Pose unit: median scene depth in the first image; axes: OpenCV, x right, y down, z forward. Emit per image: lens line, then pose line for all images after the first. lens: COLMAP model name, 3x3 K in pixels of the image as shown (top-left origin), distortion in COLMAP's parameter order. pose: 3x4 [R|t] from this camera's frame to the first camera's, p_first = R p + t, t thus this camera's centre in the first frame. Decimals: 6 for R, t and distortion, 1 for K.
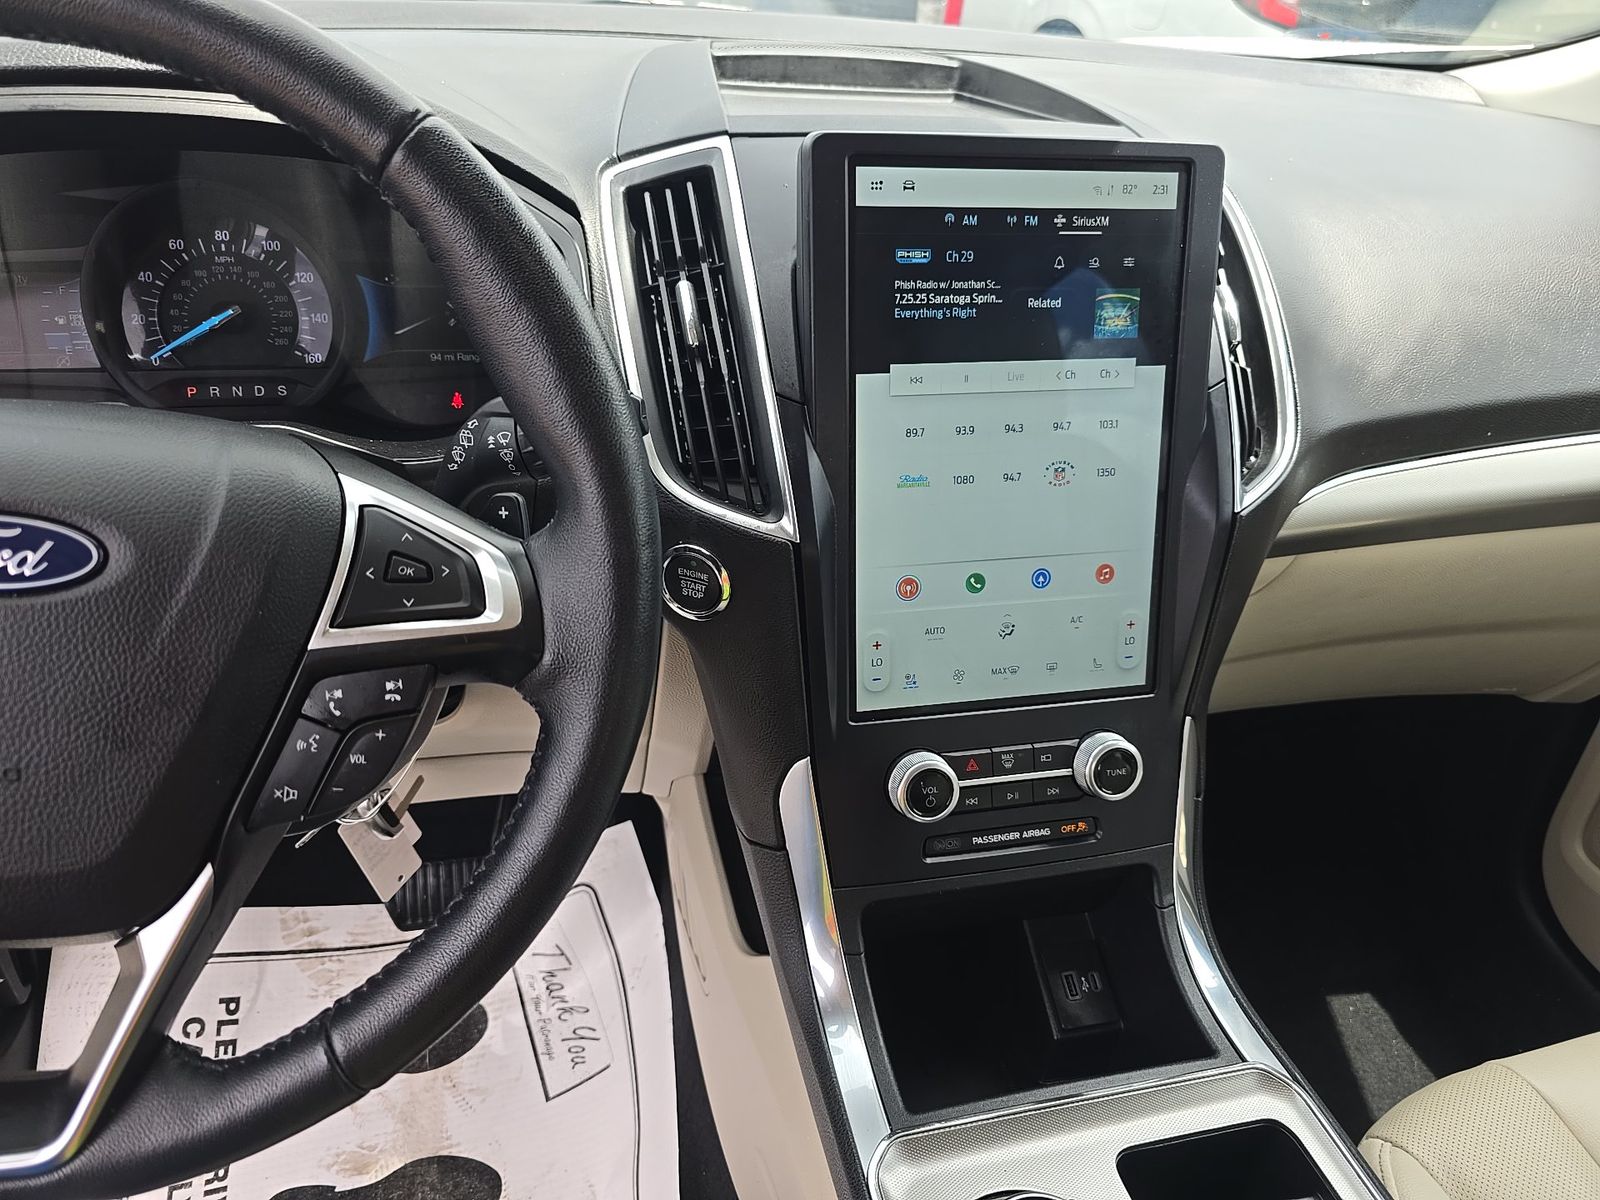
lens RADIAL K [[1072.3, 0, 799.3], [0, 1072.3, 572.6], [0, 0, 1]] dist [0.052209, -0.065415]
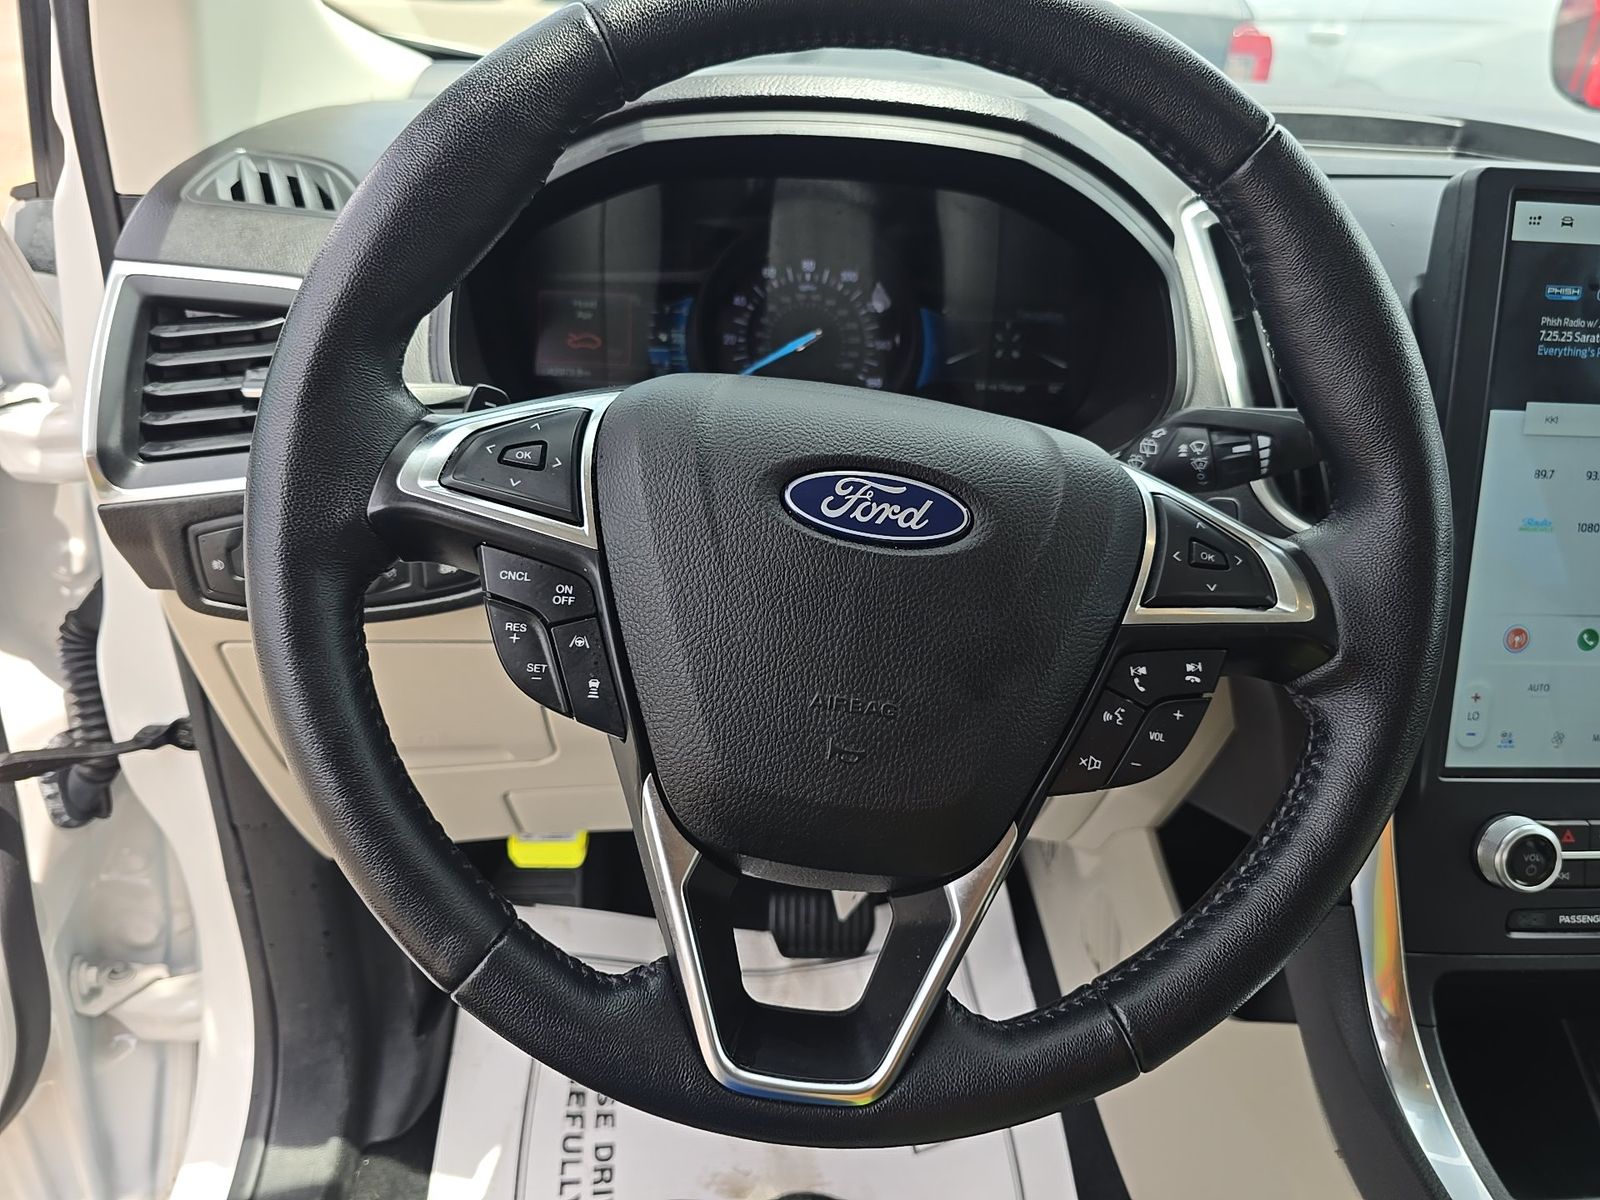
lens RADIAL K [[1084.0, 0, 801.5], [0, 1084.0, 576.6], [0, 0, 1]] dist [0.043443, -0.074766]
pose [[0.983176, 0.068756, -0.169227, -0.381860], [-0.080704, 0.994632, -0.064763, 0.077245], [0.163866, 0.077331, 0.983447, -0.049869]]
